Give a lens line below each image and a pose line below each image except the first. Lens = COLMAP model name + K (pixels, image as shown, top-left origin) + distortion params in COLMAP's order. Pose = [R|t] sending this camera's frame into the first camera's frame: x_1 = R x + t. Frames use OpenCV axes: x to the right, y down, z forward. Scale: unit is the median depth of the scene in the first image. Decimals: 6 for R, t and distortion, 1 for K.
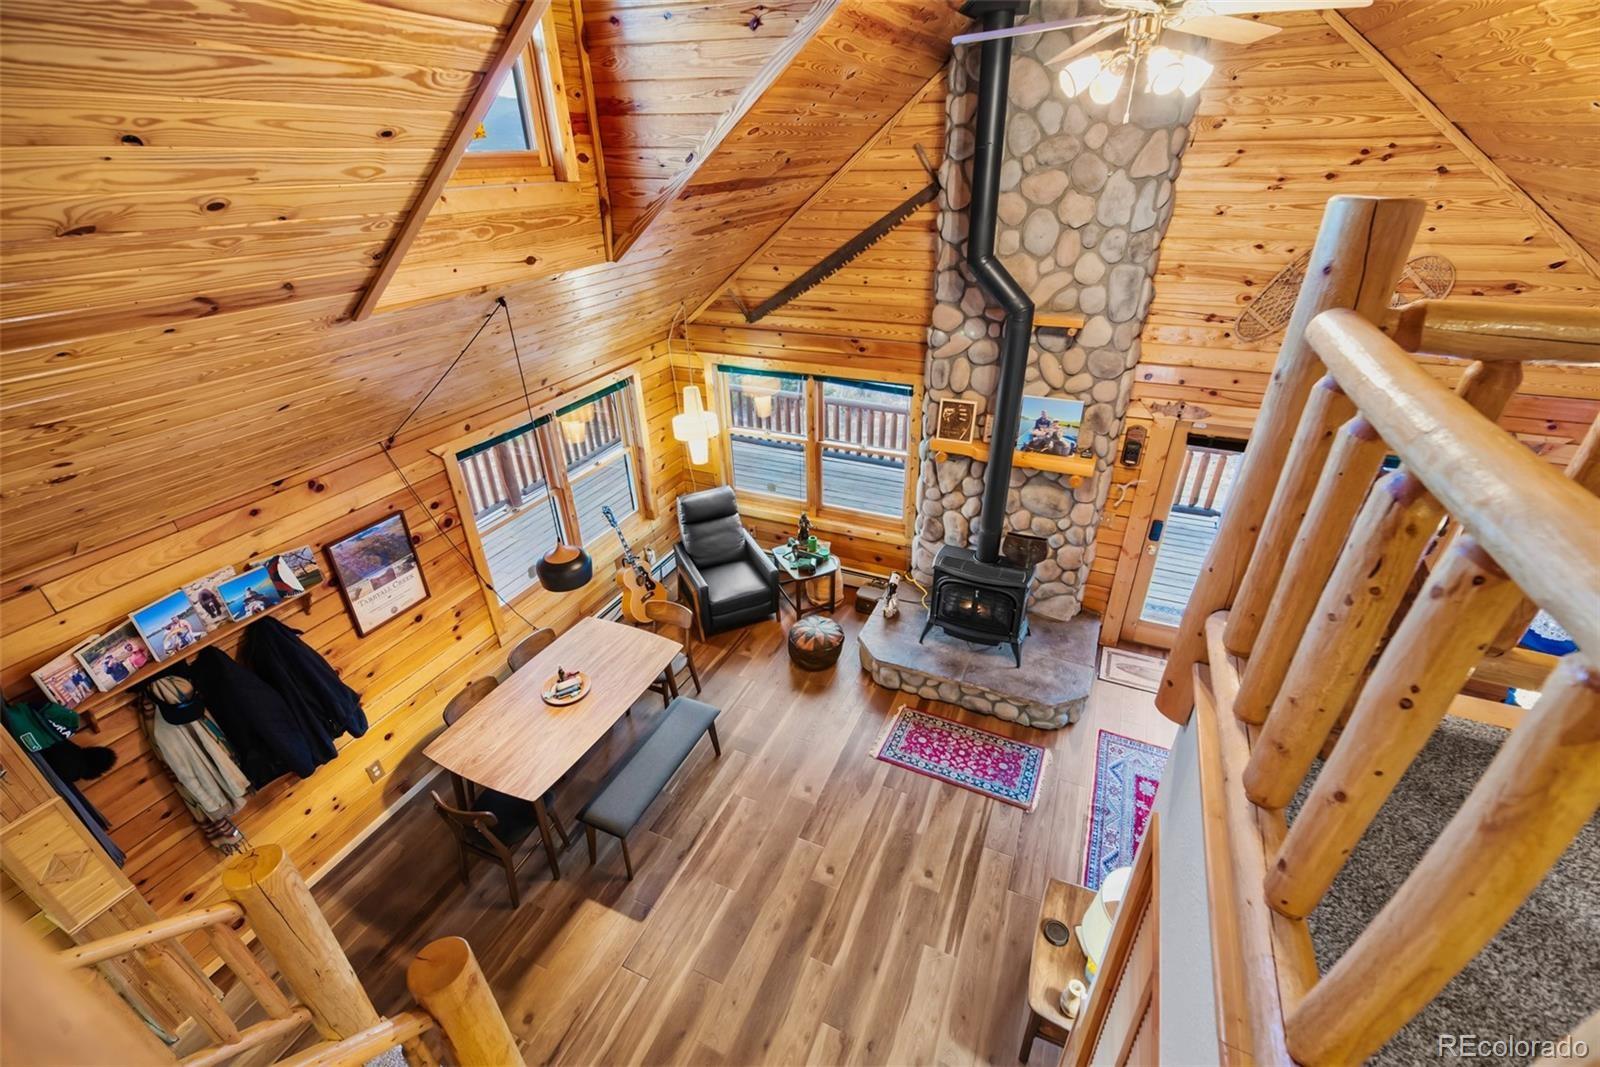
lens RADIAL K [[697.3, 0, 802.4], [0, 697.3, 541.9], [0, 0, 1]] dist [0.006430, 0.001344]
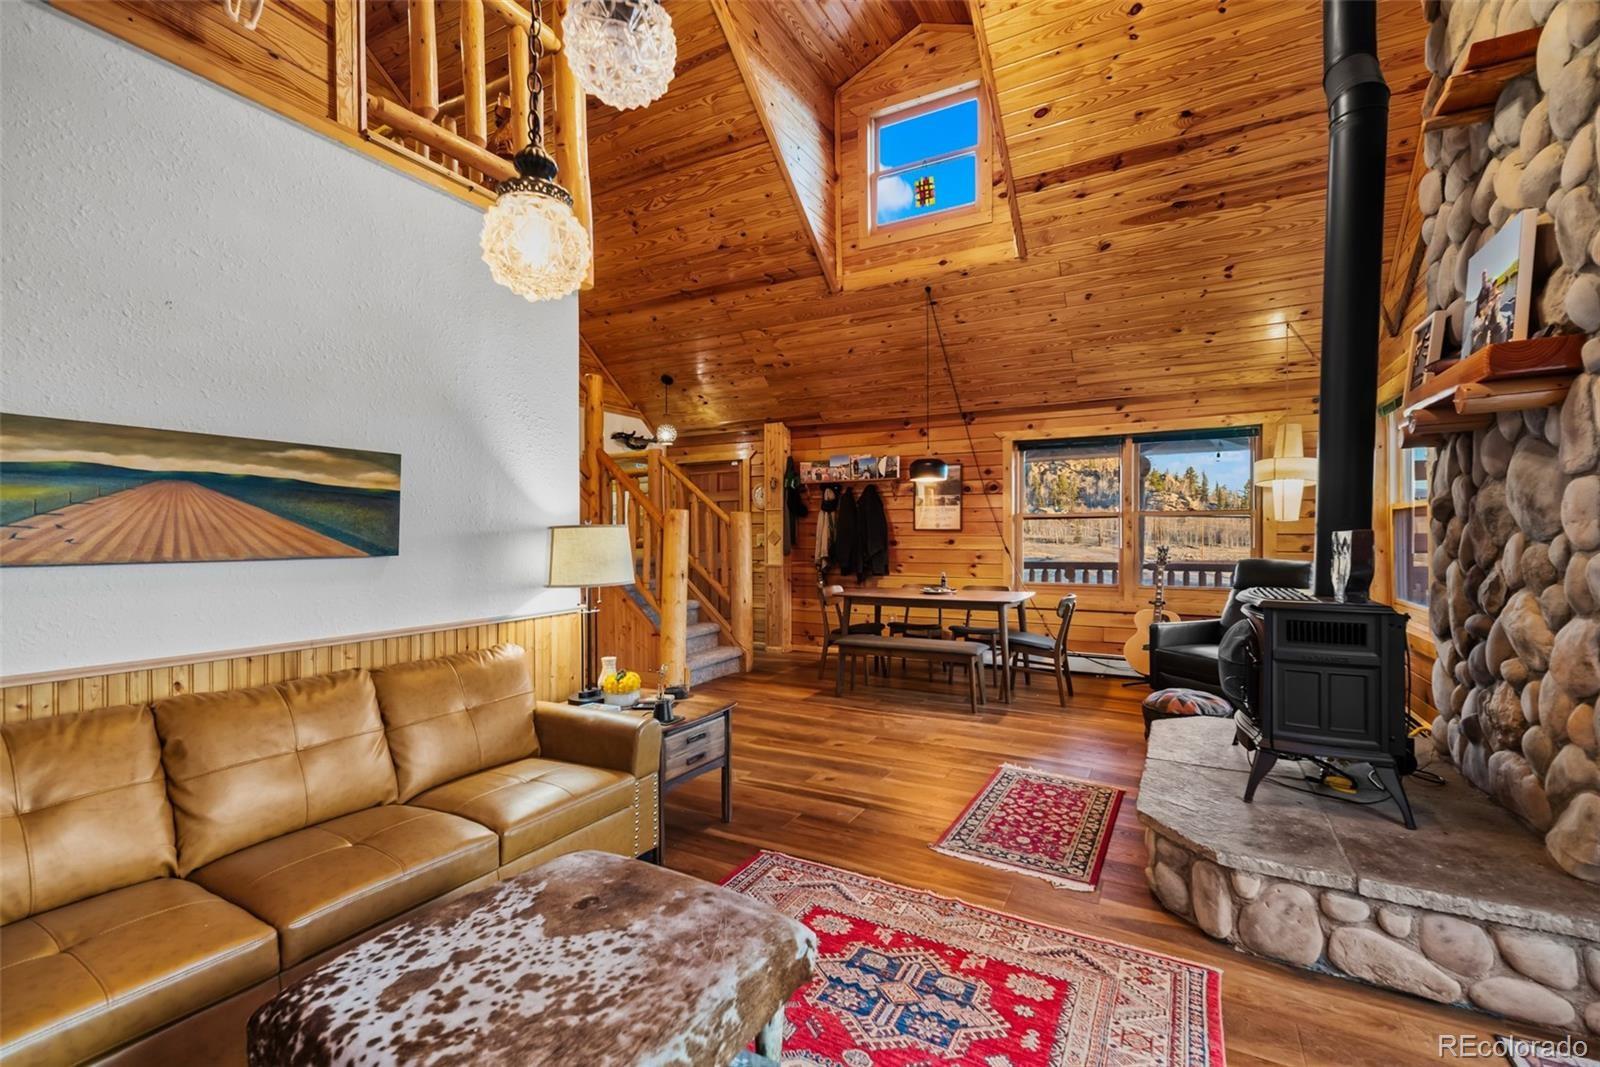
lens RADIAL K [[697.3, 0, 795.7], [0, 697.3, 531.5], [0, 0, 1]] dist [0.006430, 0.001344]
pose [[-0.087182, 0.011671, -0.996124, 0.951901], [-0.492228, 0.868835, 0.053260, 0.175494], [0.866089, 0.494964, -0.070001, 0.815514]]
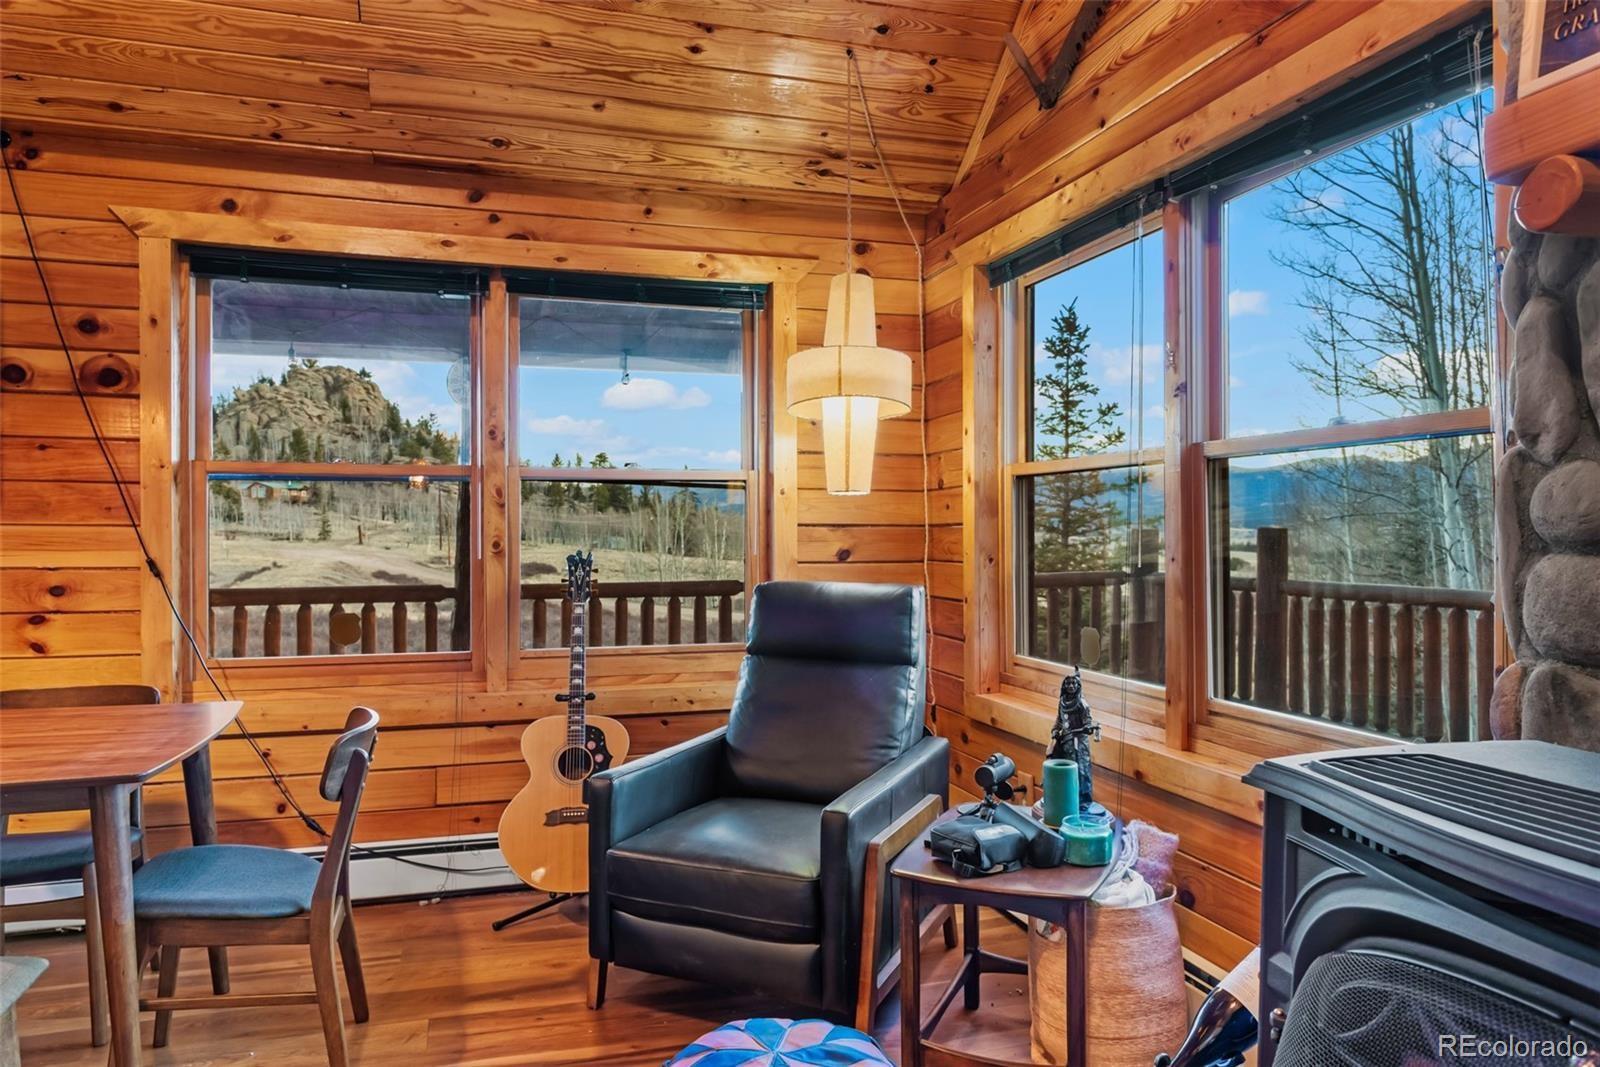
lens RADIAL K [[1064.4, 0, 810.1], [0, 1064.4, 537.7], [0, 0, 1]] dist [-0.001972, -0.001734]
pose [[0.662966, 0.025158, -0.748227, 0.330252], [-0.383555, 0.869718, -0.310606, 0.107092], [0.642932, 0.492907, 0.586243, 0.961544]]
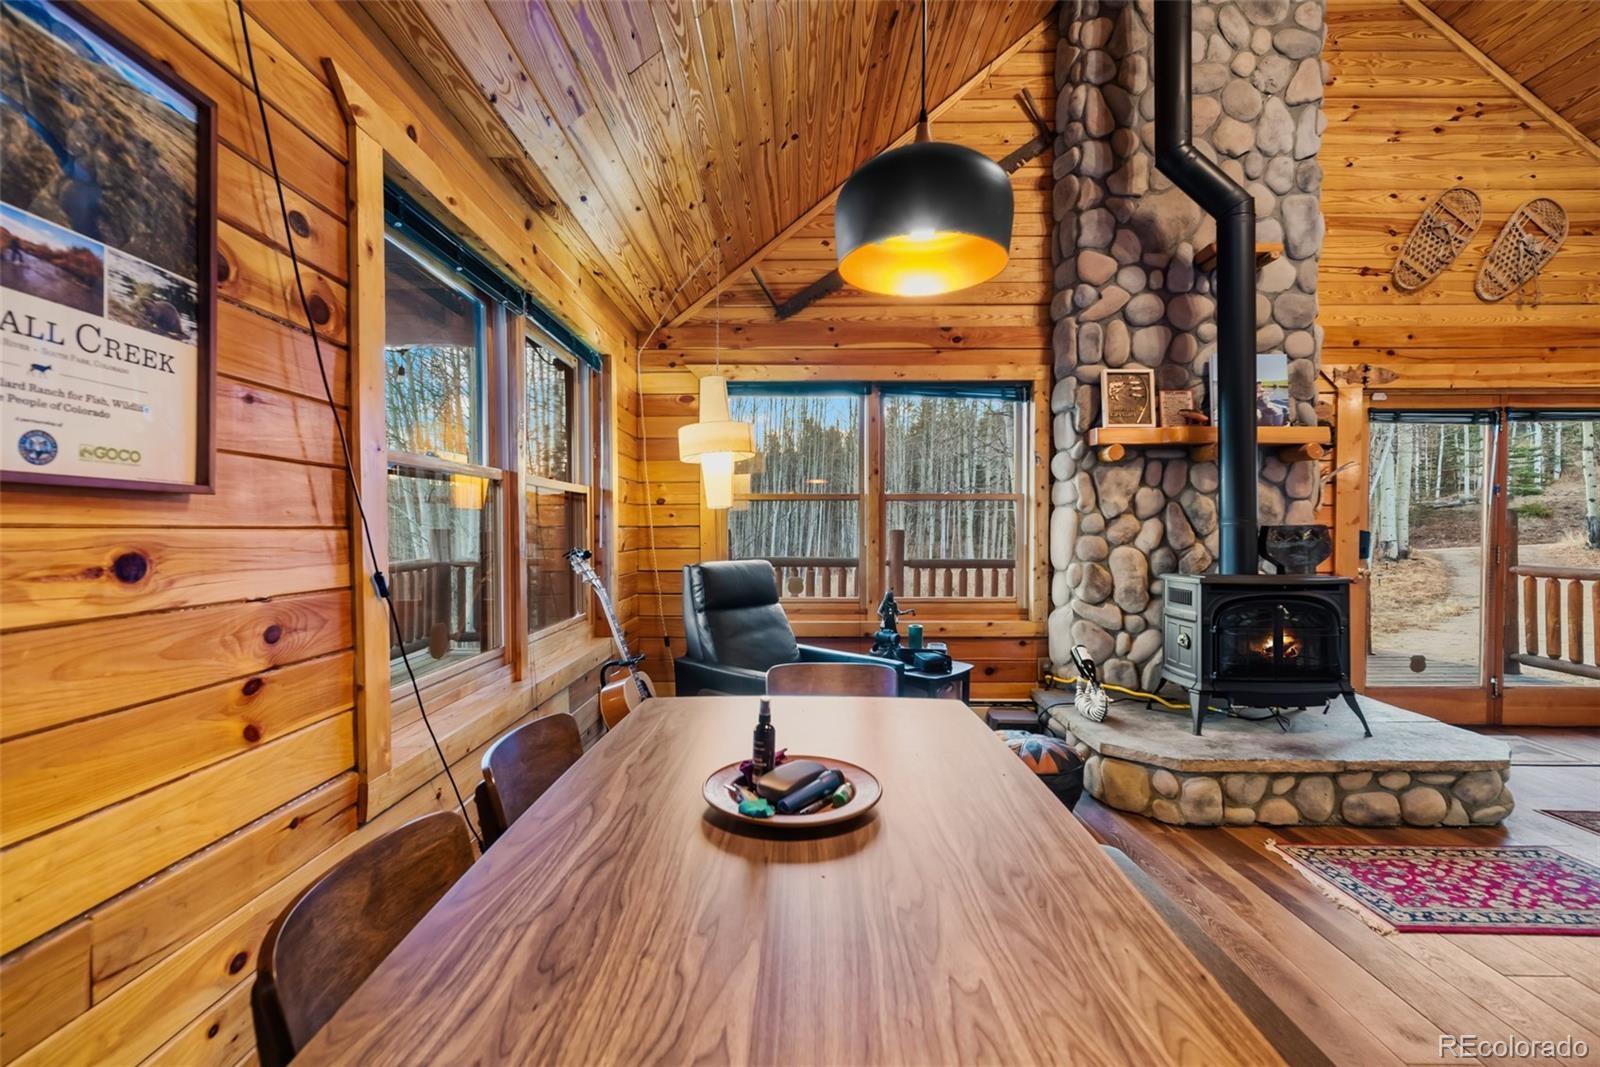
lens RADIAL K [[697.3, 0, 804.3], [0, 697.3, 532.4], [0, 0, 1]] dist [0.006430, 0.001344]
pose [[0.910146, 0.015976, 0.413980, -0.448981], [0.191639, 0.869686, -0.454886, 0.248179], [-0.367300, 0.493348, 0.788479, 0.741552]]
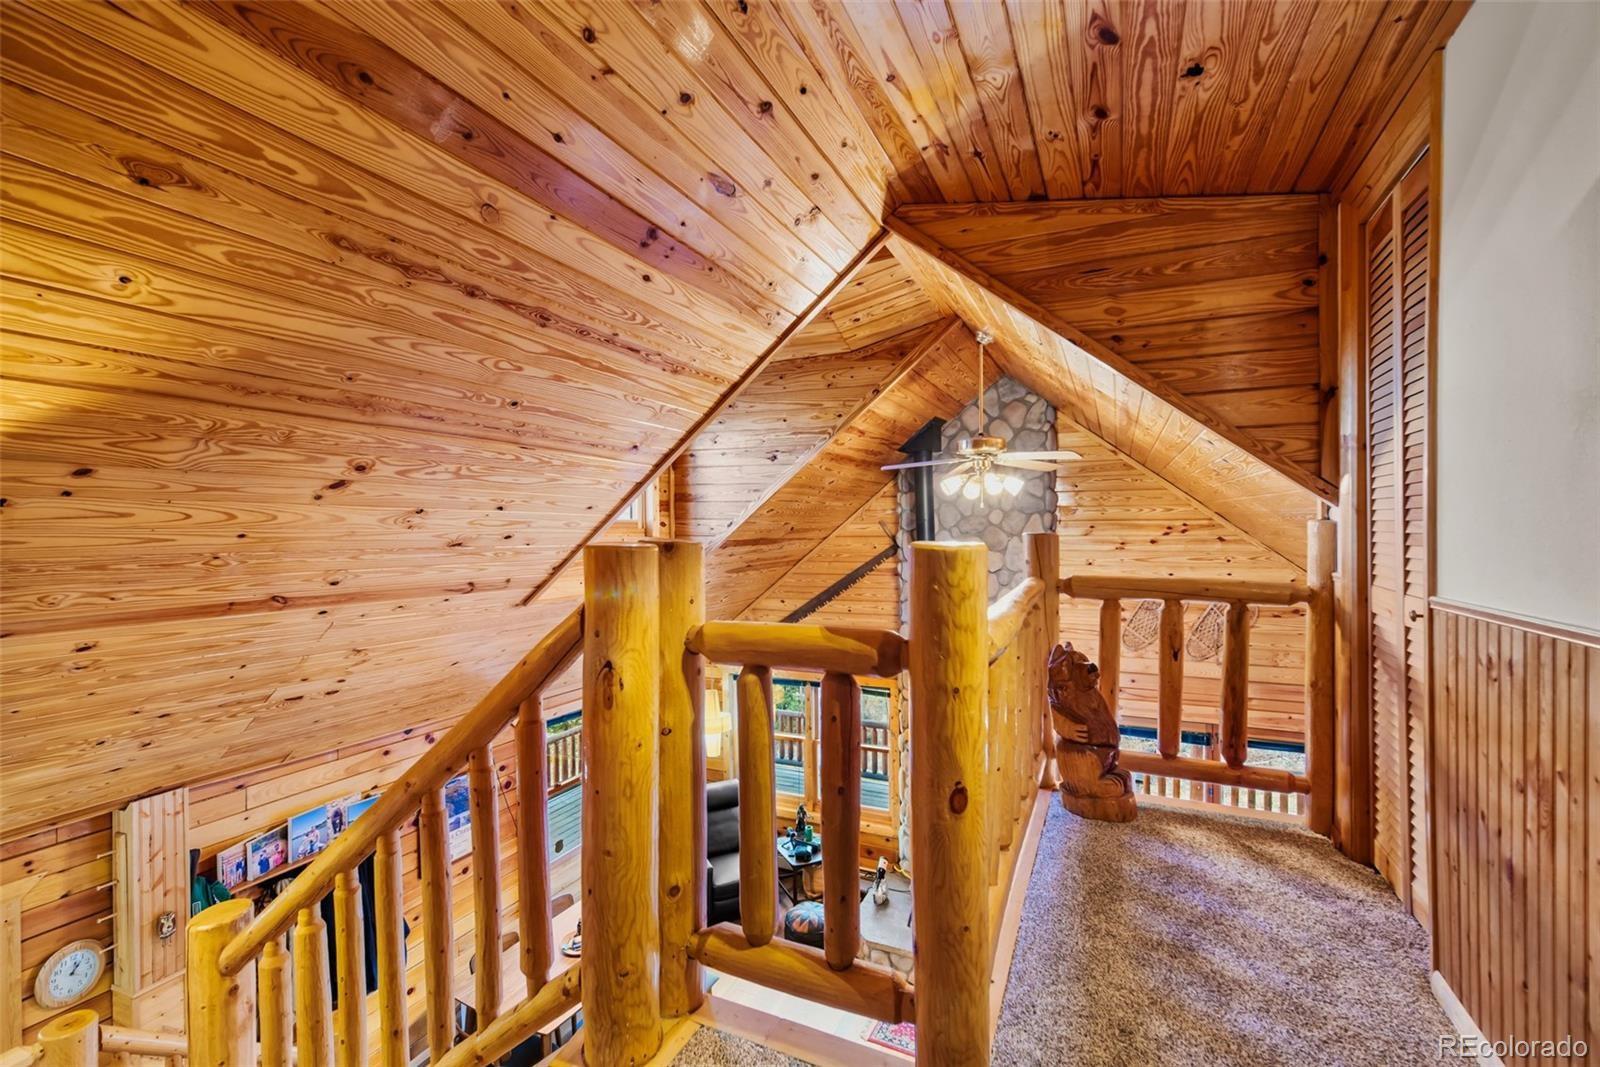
lens RADIAL K [[697.3, 0, 801.0], [0, 697.3, 526.8], [0, 0, 1]] dist [0.006430, 0.001344]
pose [[0.999853, 0.009603, -0.014178, 0.018290], [-0.015362, 0.868817, -0.494894, 0.182338], [0.007565, 0.495040, 0.868837, -0.288982]]
